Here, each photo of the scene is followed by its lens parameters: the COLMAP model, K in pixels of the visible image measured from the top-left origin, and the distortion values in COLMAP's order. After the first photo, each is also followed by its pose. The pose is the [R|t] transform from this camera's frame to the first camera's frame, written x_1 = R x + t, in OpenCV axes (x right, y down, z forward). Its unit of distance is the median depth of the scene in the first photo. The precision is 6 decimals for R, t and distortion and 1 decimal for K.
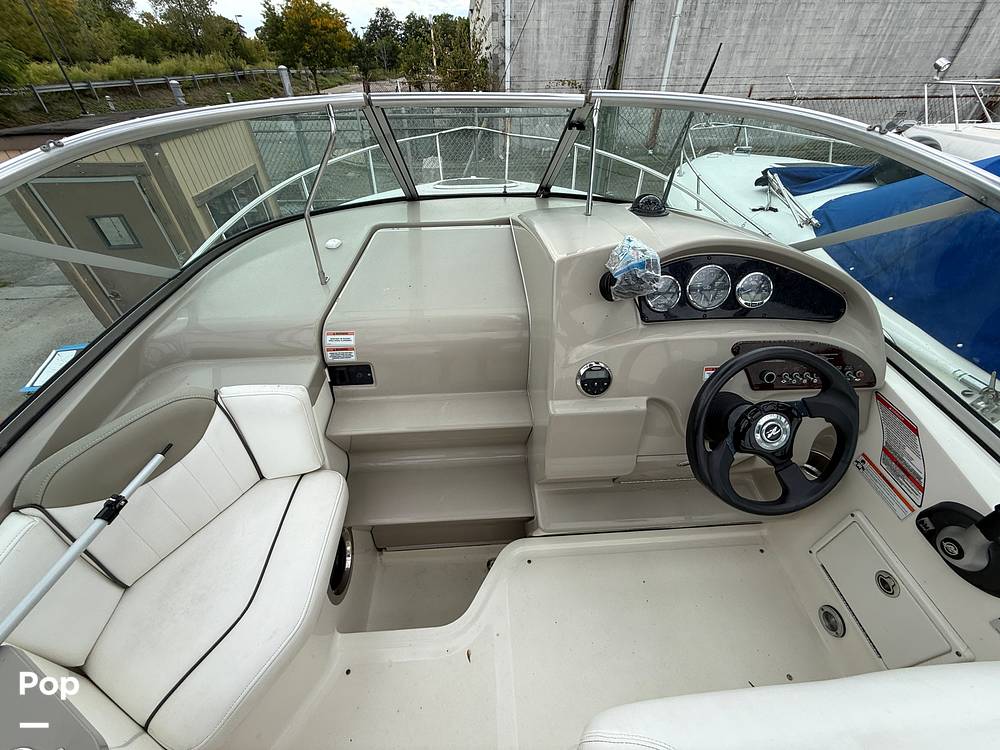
lens RADIAL K [[401.2, 0, 500.0], [0, 401.2, 375.0], [0, 0, 1]] dist [0.001032, 0.000246]
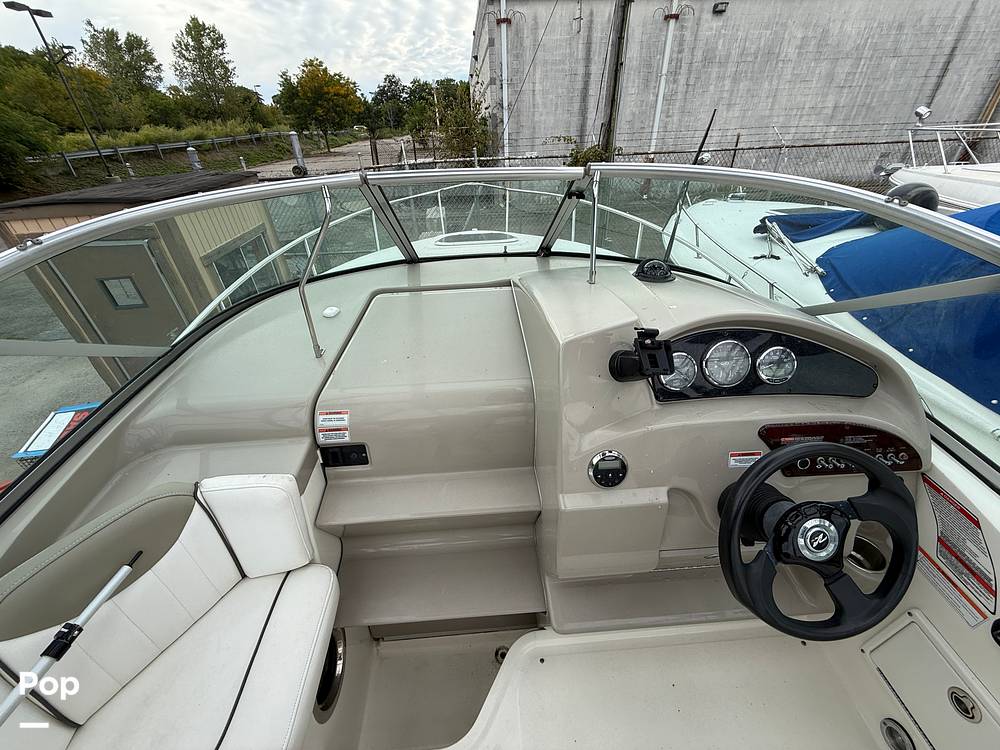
lens RADIAL K [[401.2, 0, 500.0], [0, 401.2, 375.0], [0, 0, 1]] dist [0.001032, 0.000246]
pose [[0.999689, -0.022409, -0.010971, 0.004277], [0.021284, 0.995372, -0.093706, -0.088077], [0.013020, 0.093444, 0.995539, 0.055092]]
